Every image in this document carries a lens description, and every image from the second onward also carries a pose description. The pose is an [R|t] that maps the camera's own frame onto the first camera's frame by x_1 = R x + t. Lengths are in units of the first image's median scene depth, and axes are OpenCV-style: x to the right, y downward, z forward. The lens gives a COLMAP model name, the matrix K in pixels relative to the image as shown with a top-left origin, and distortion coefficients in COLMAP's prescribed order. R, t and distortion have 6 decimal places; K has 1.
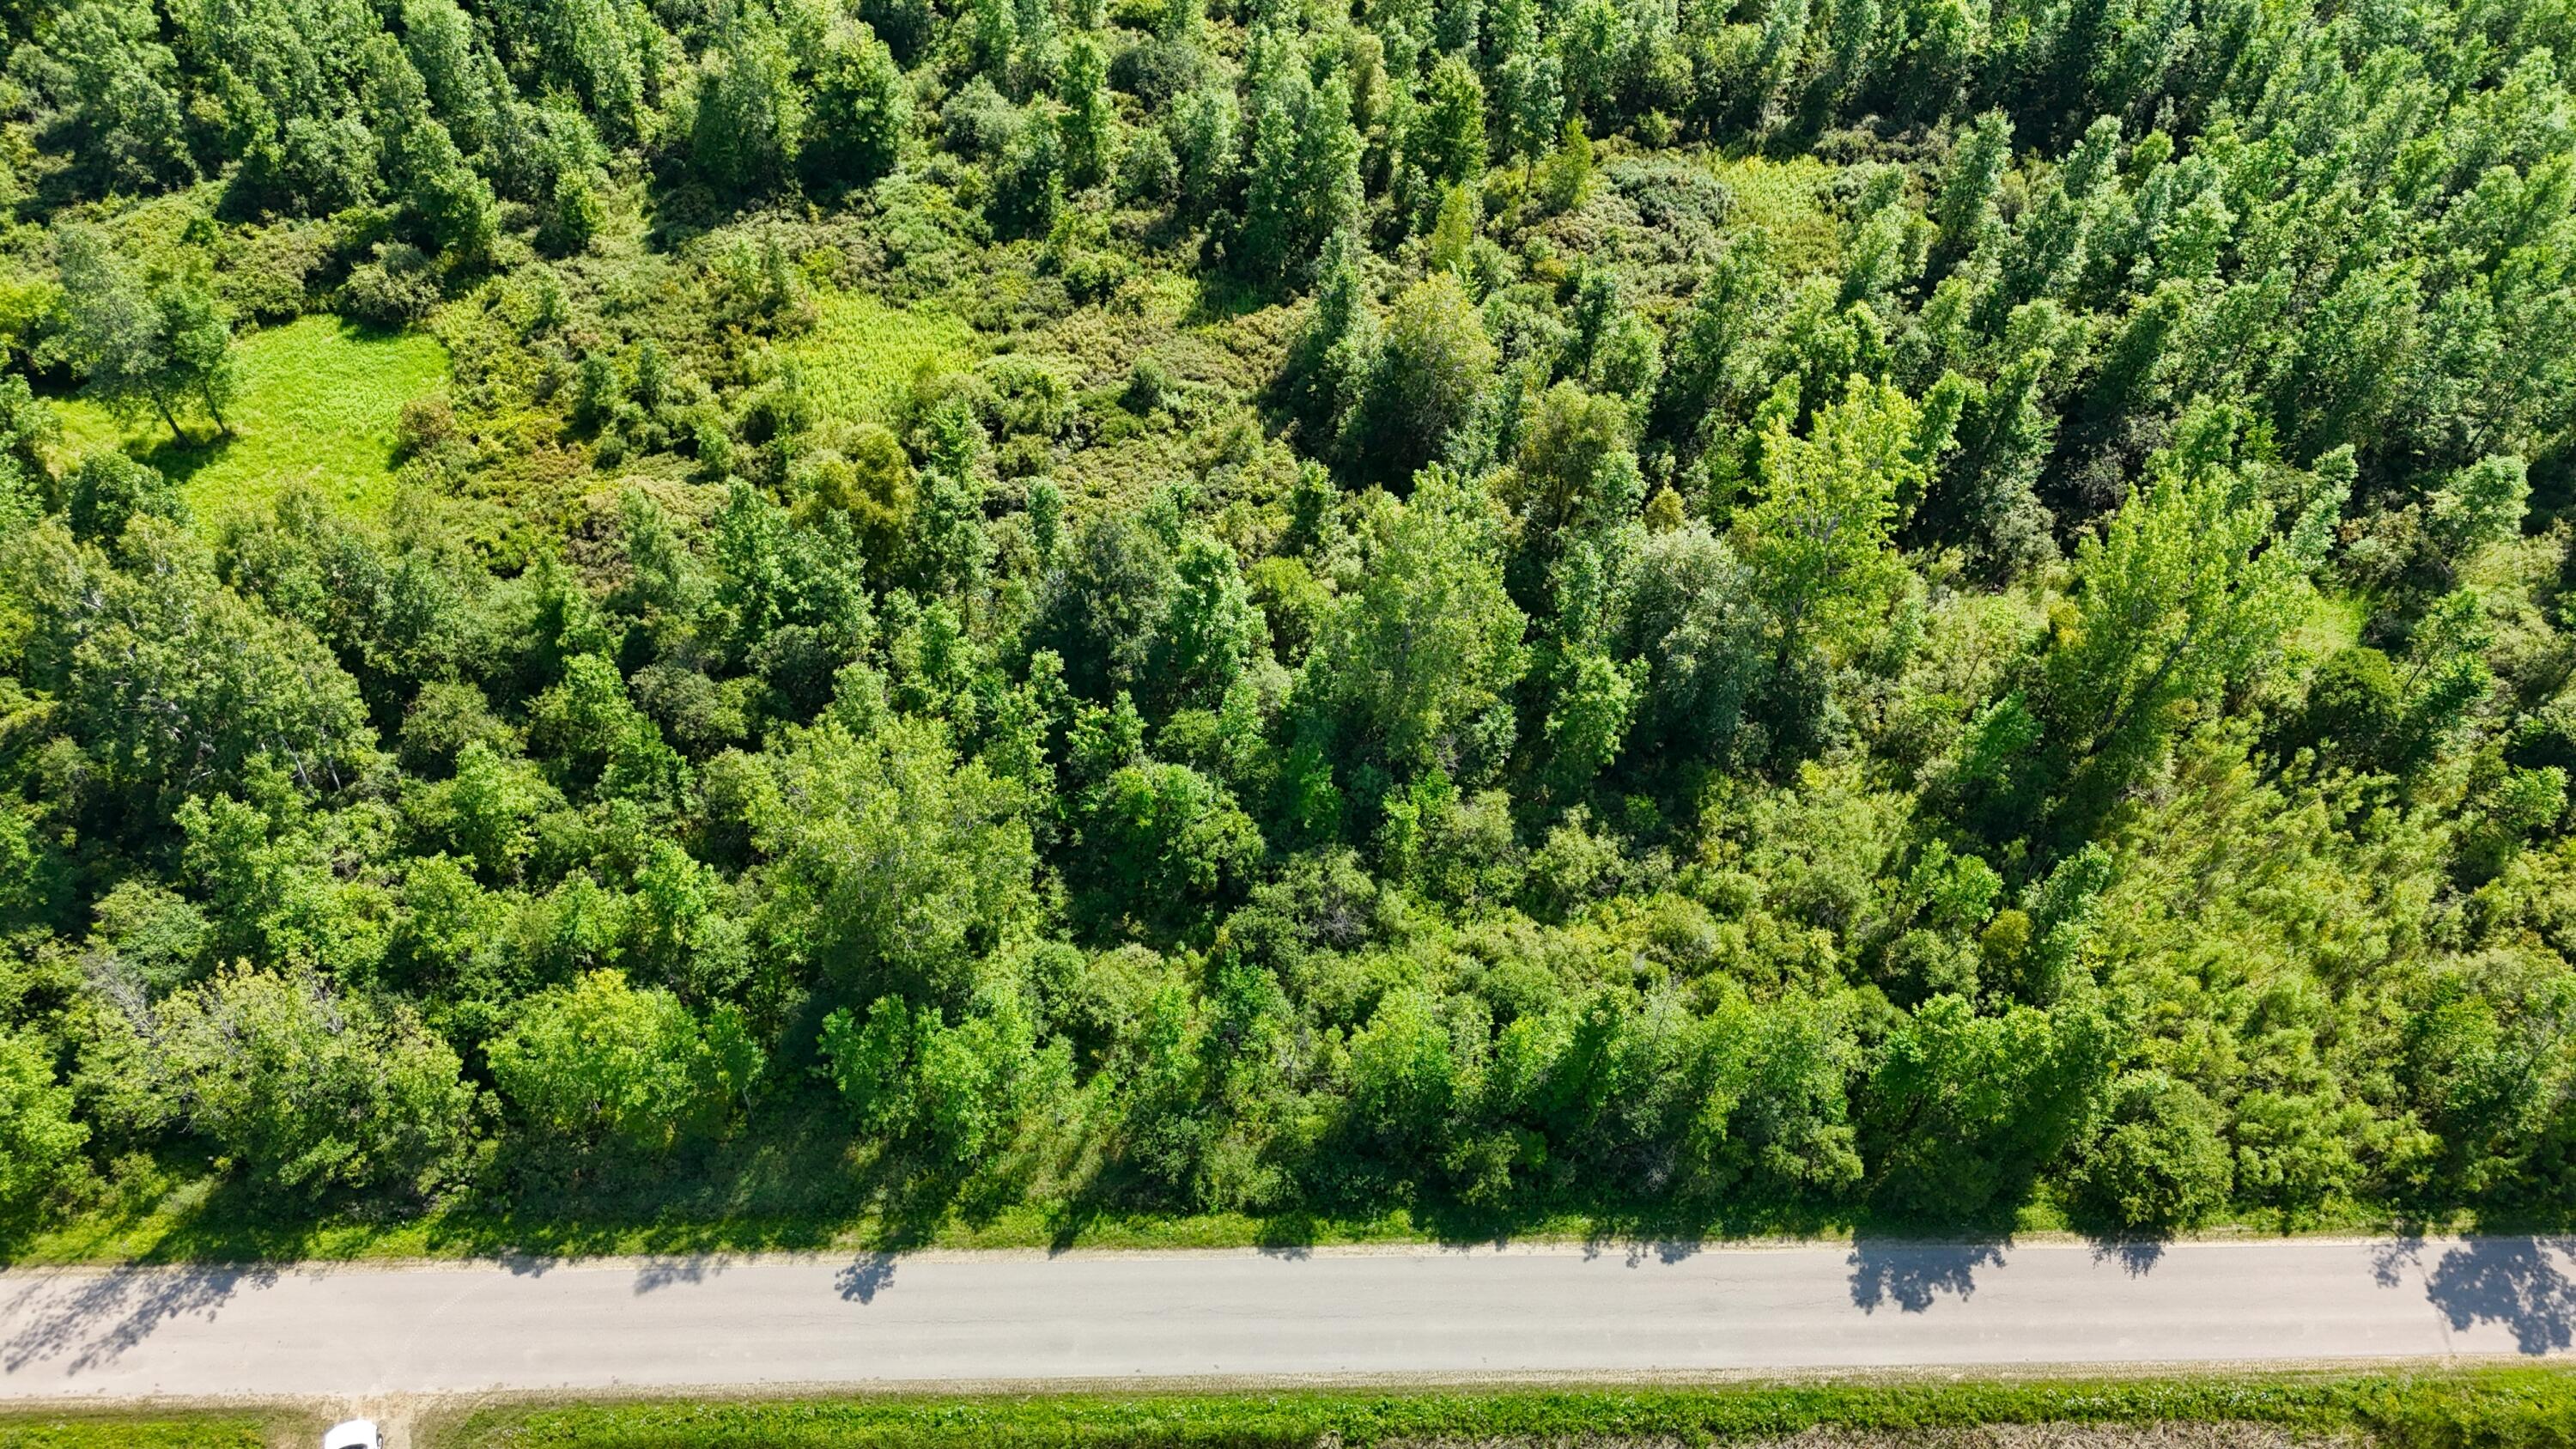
lens RADIAL K [[1892.6, 0, 1282.8], [0, 1892.6, 728.3], [0, 0, 1]] dist [0.063624, -0.053492]
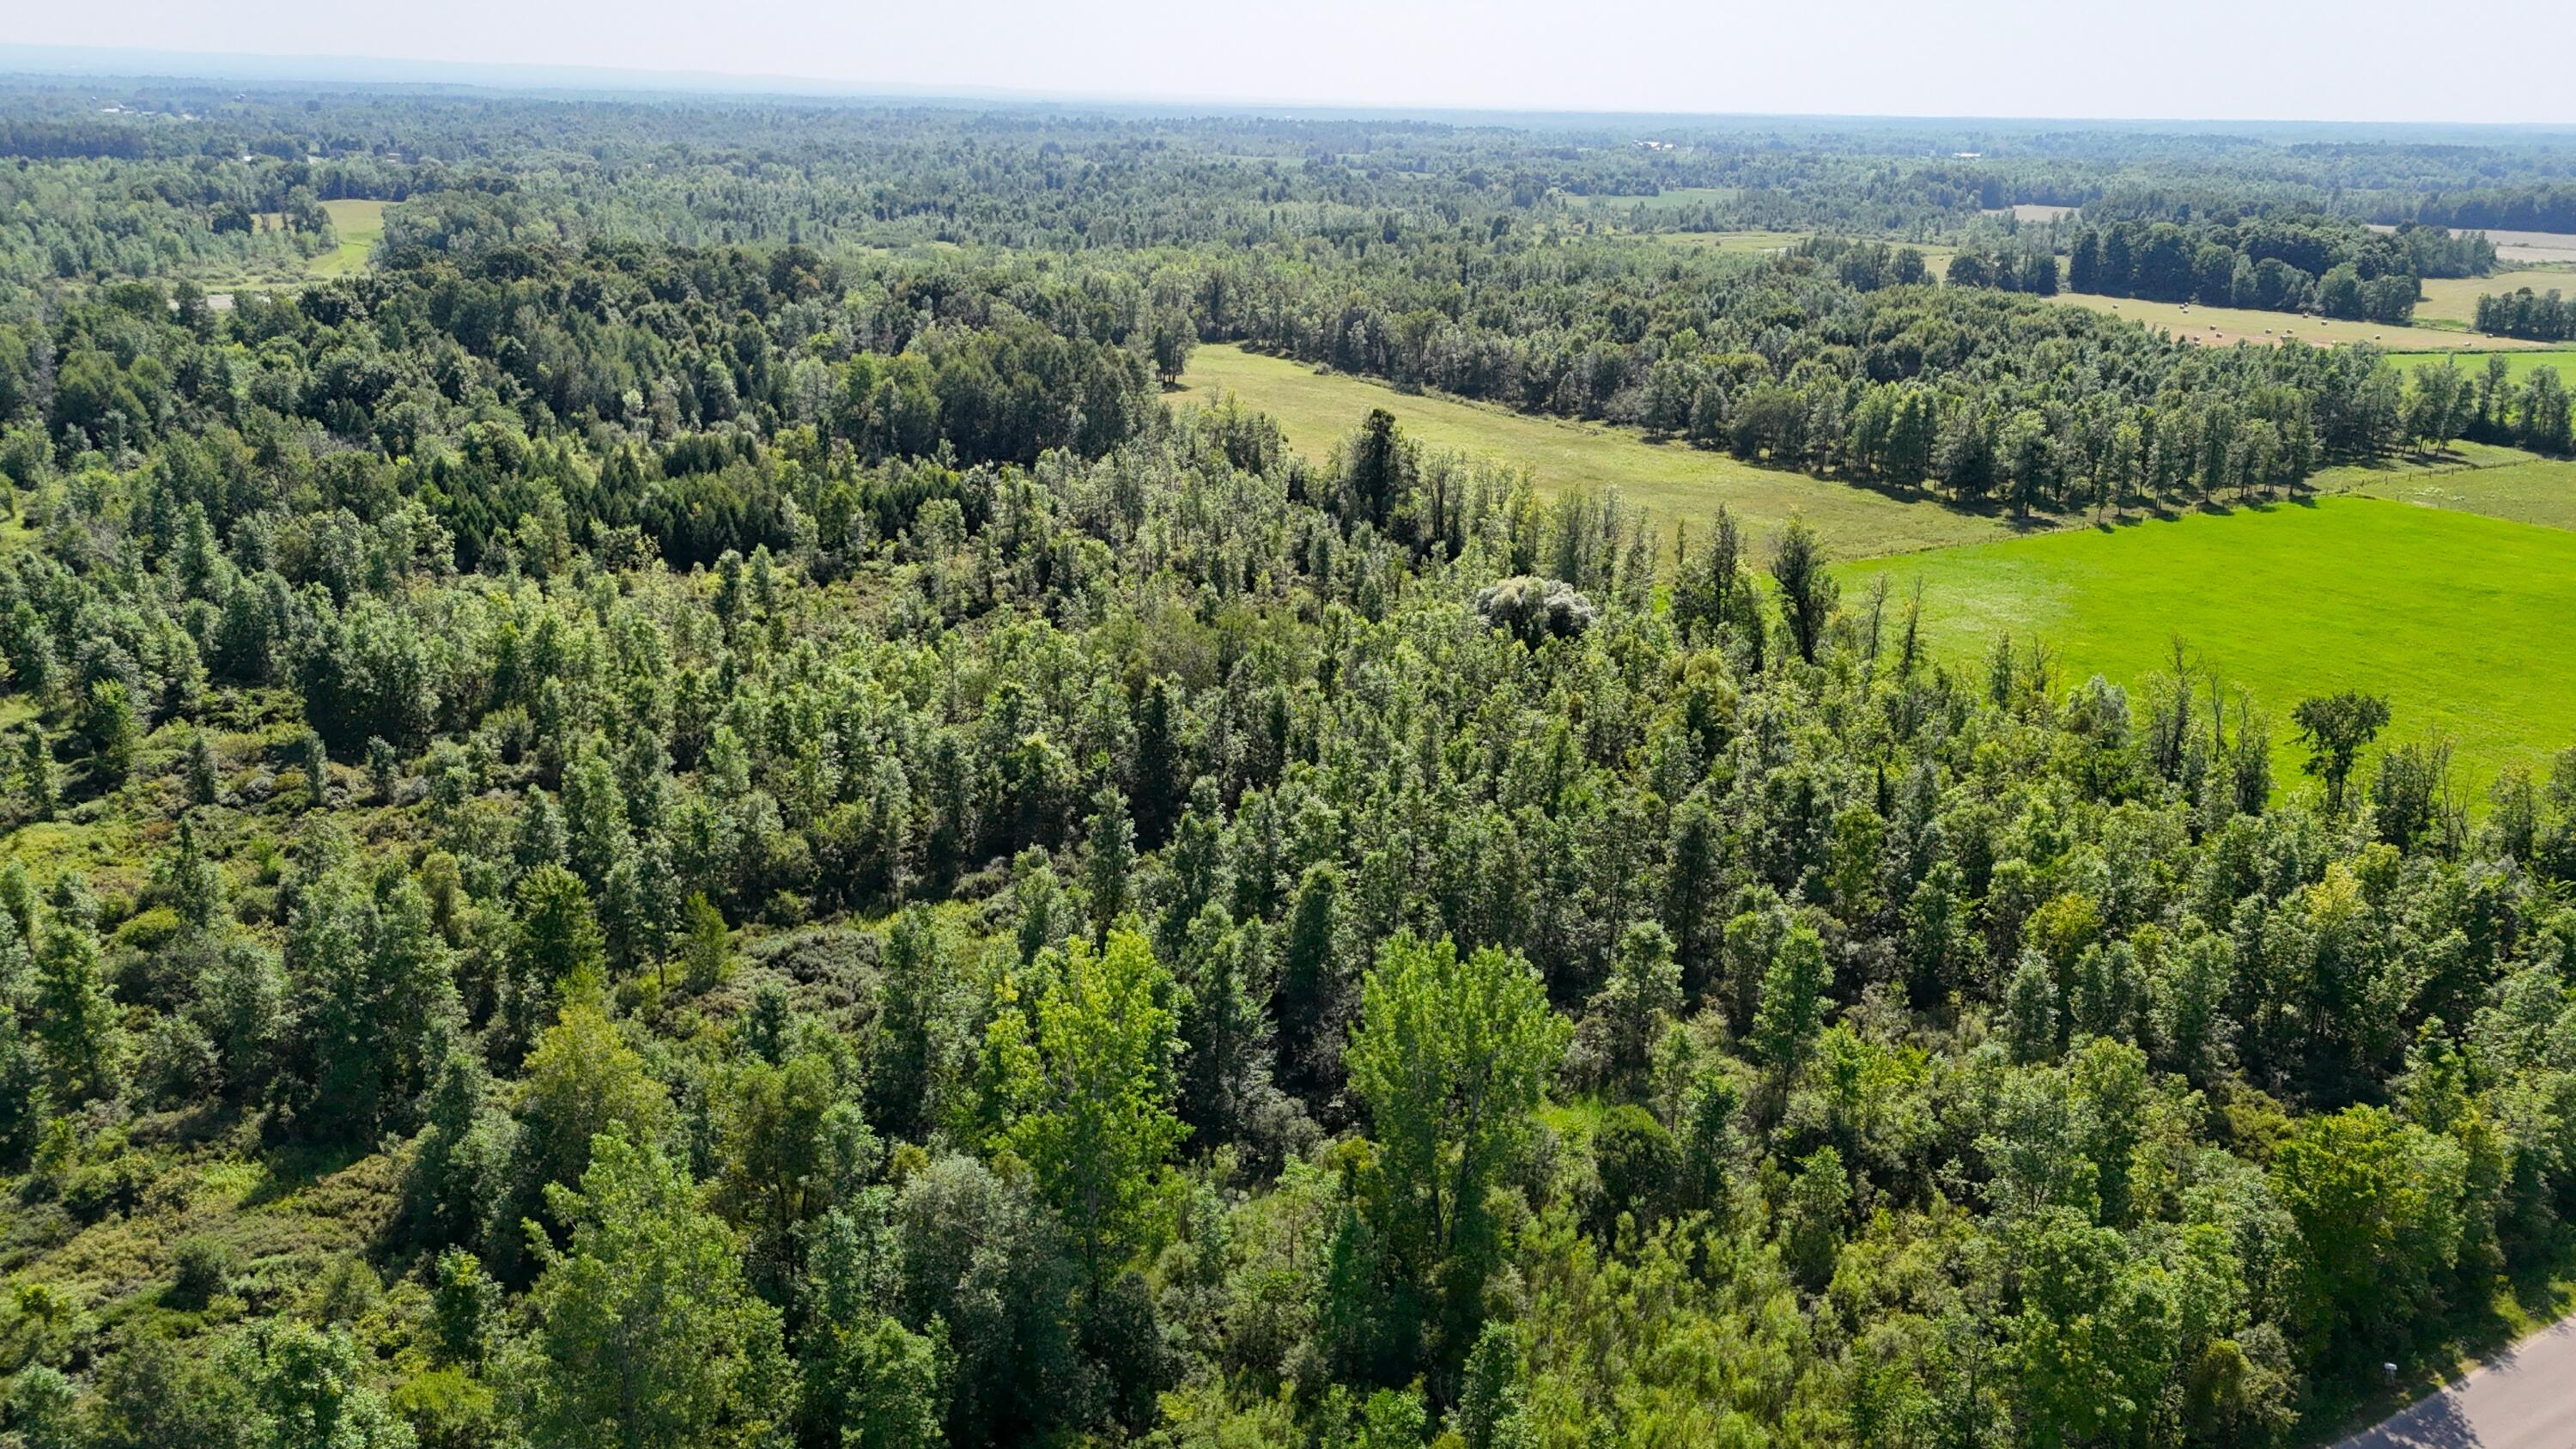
lens RADIAL K [[1892.6, 0, 1288.9], [0, 1892.6, 734.0], [0, 0, 1]] dist [0.063624, -0.053492]
pose [[0.873944, -0.168298, 0.455959, -0.005645], [0.376648, 0.827437, -0.416514, 0.113897], [-0.307179, 0.535746, 0.786522, 0.134425]]
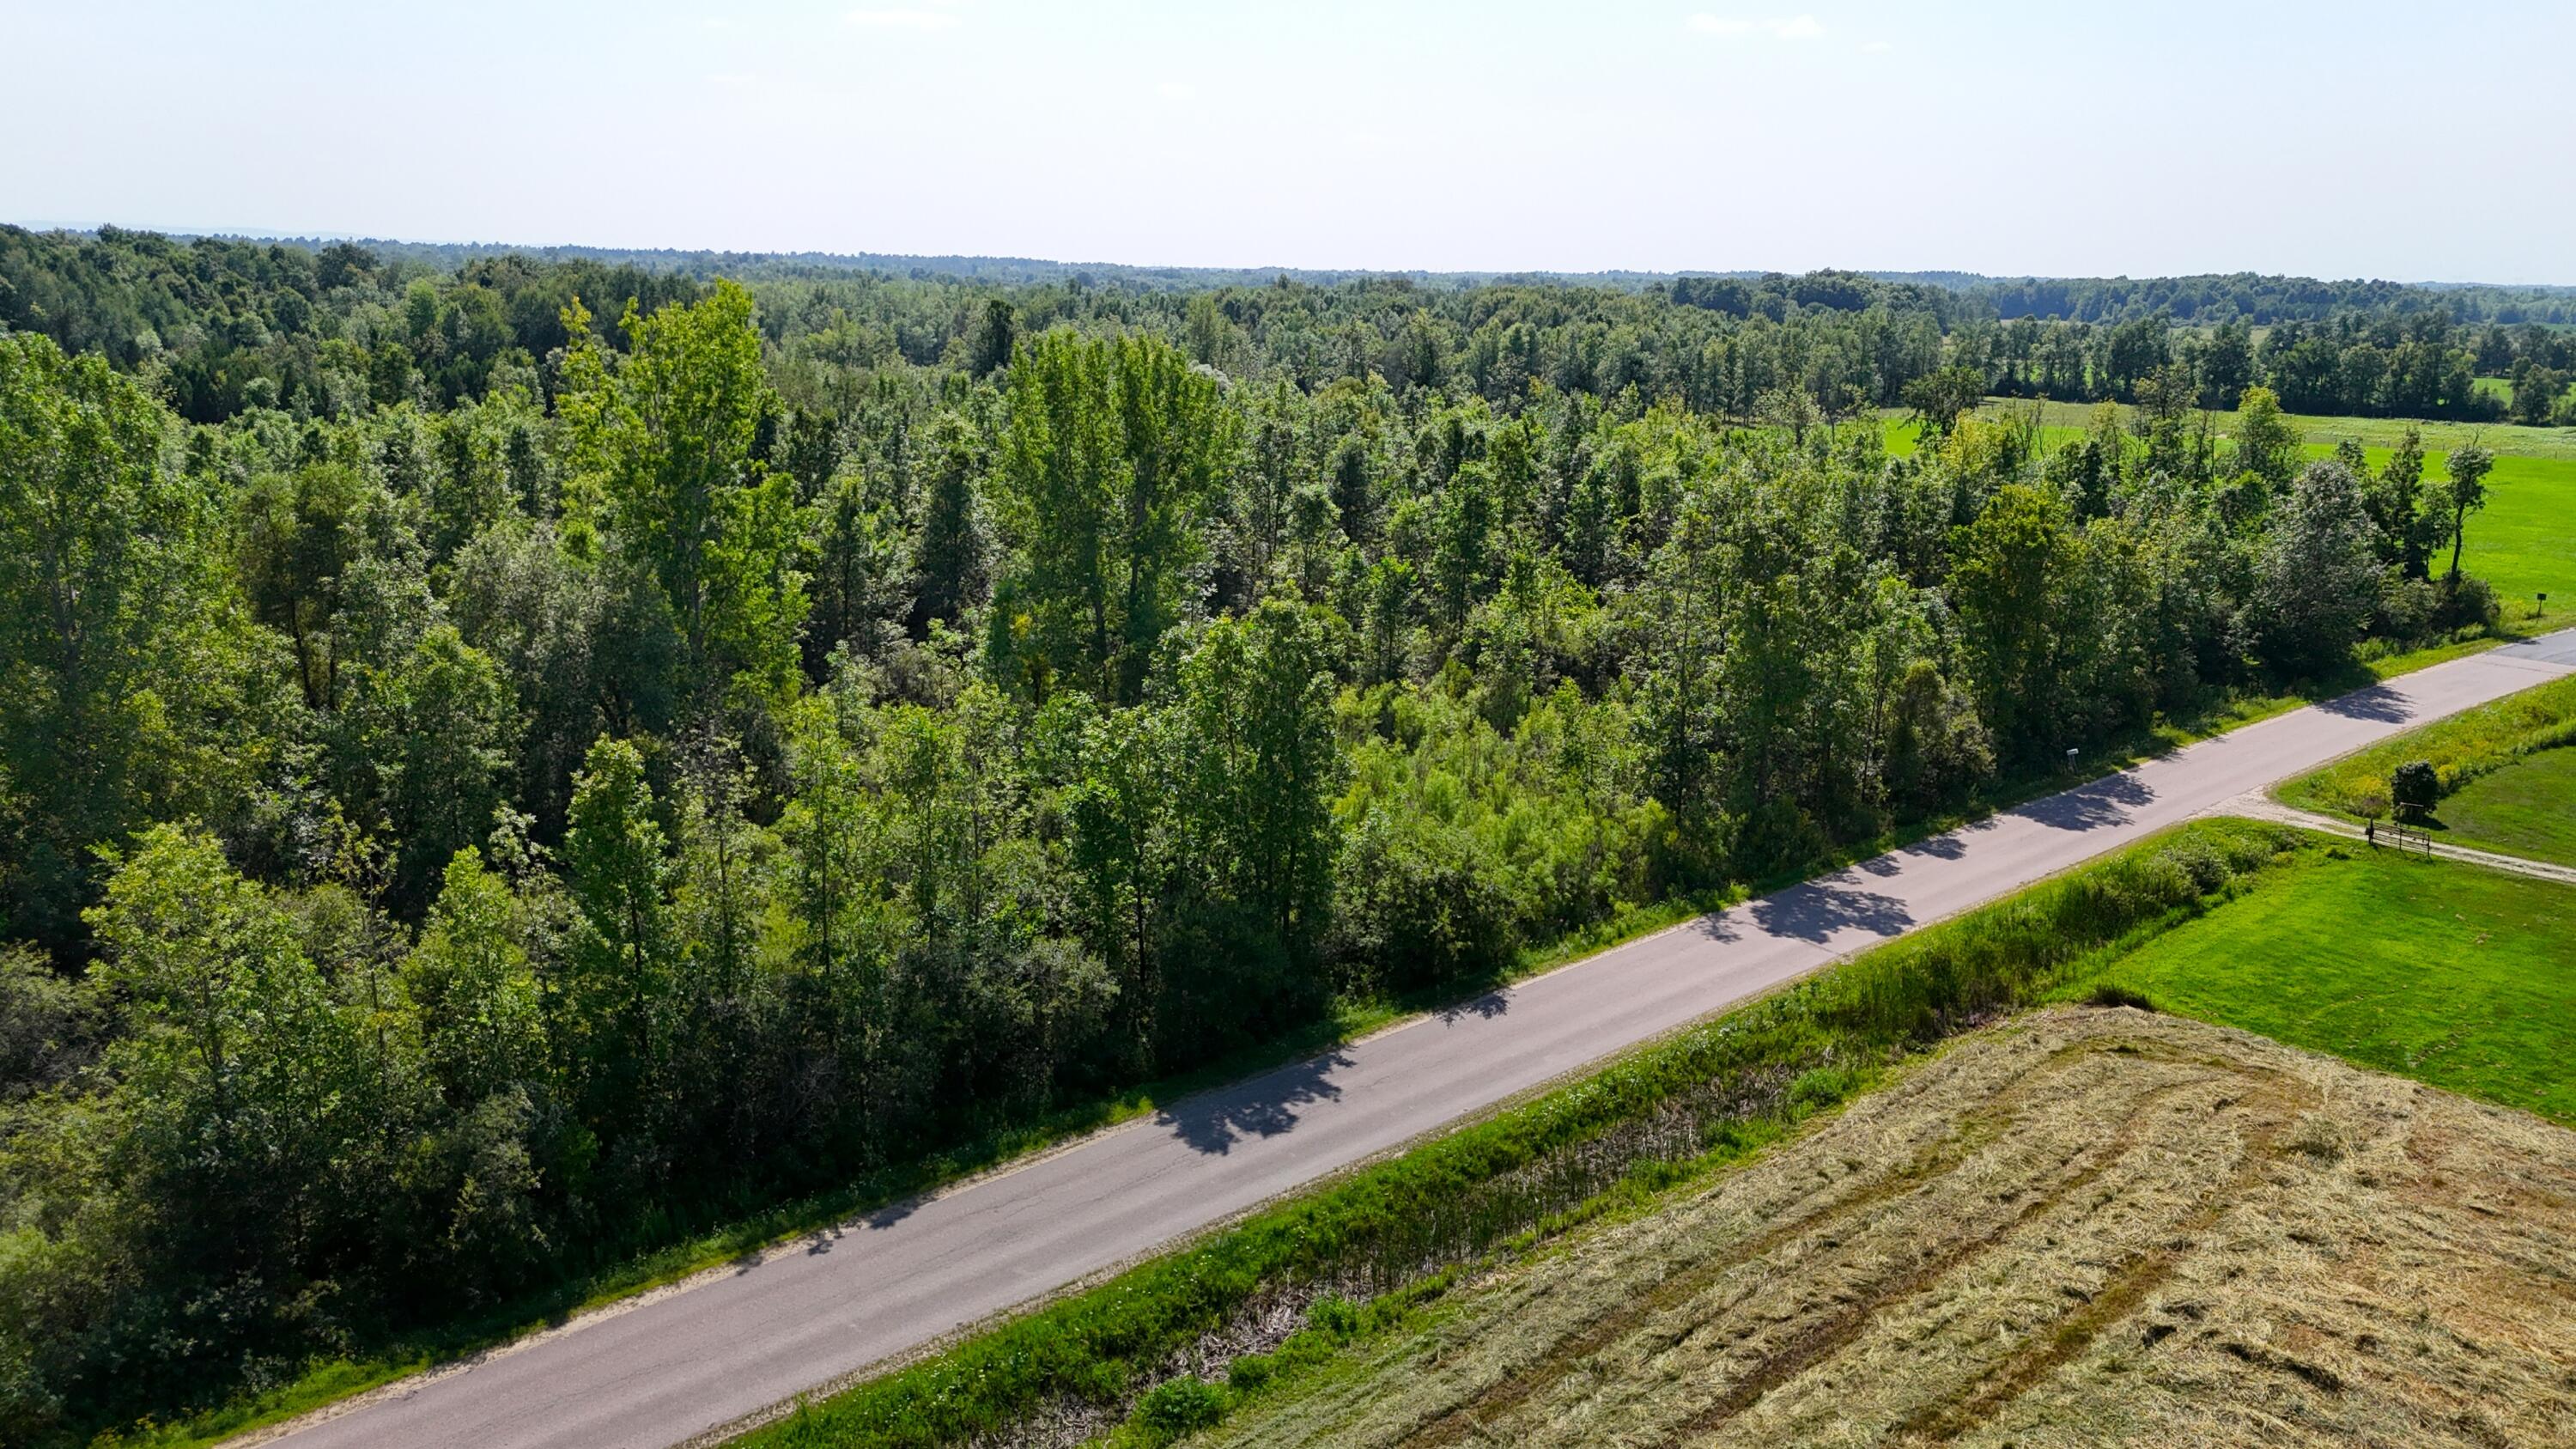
lens RADIAL K [[1892.6, 0, 1288.6], [0, 1892.6, 724.4], [0, 0, 1]] dist [0.063624, -0.053492]
pose [[0.760584, -0.161072, 0.628942, -0.015589], [0.498383, 0.765695, -0.406603, 0.294063], [-0.416085, 0.622709, 0.662651, 0.343328]]
